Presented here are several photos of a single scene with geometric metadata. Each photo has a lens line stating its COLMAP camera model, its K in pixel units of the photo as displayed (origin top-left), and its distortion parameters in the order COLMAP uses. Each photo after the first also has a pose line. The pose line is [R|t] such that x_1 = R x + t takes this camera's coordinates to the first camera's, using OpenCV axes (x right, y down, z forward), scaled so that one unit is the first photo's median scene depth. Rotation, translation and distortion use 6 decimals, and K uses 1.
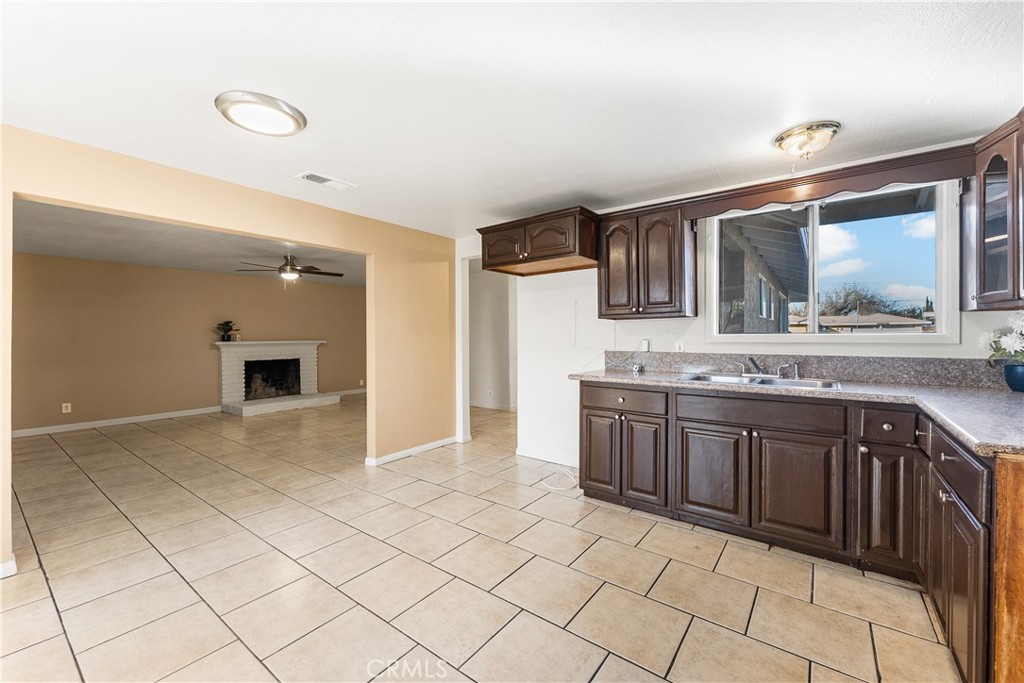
lens RADIAL K [[415.7, 0, 516.1], [0, 415.7, 342.7], [0, 0, 1]] dist [0.002772, 0.000020]
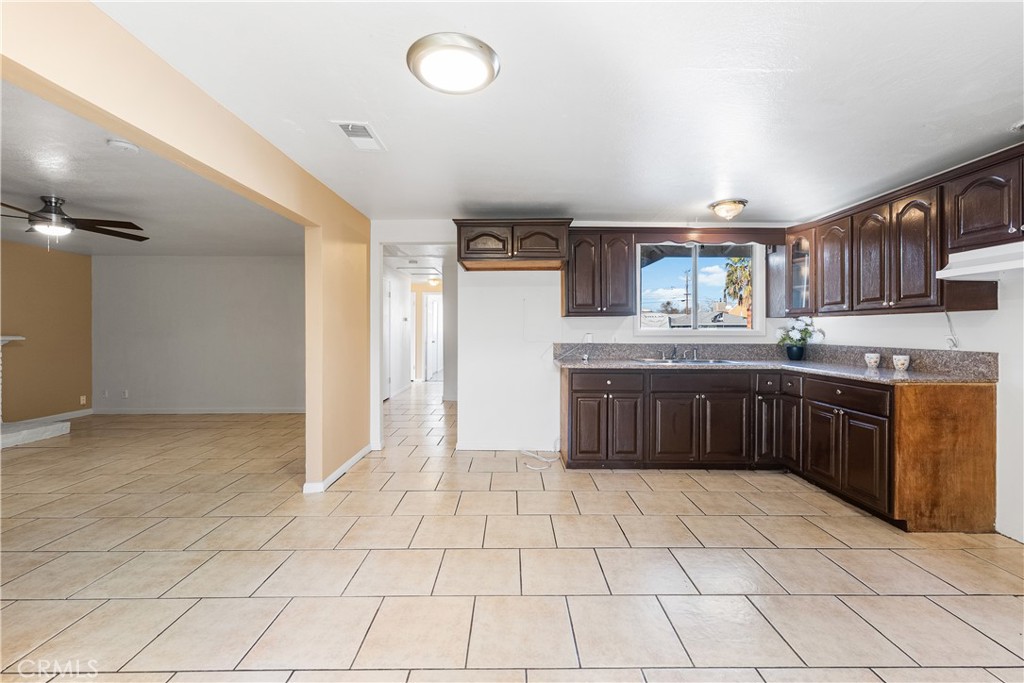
lens RADIAL K [[417.0, 0, 524.9], [0, 417.0, 333.4], [0, 0, 1]] dist [0.002993, 0.000250]
pose [[0.794530, 0.000502, 0.607225, -0.677710], [0.005884, 0.999946, -0.008526, 0.001973], [-0.607197, 0.010347, 0.794484, 0.160260]]
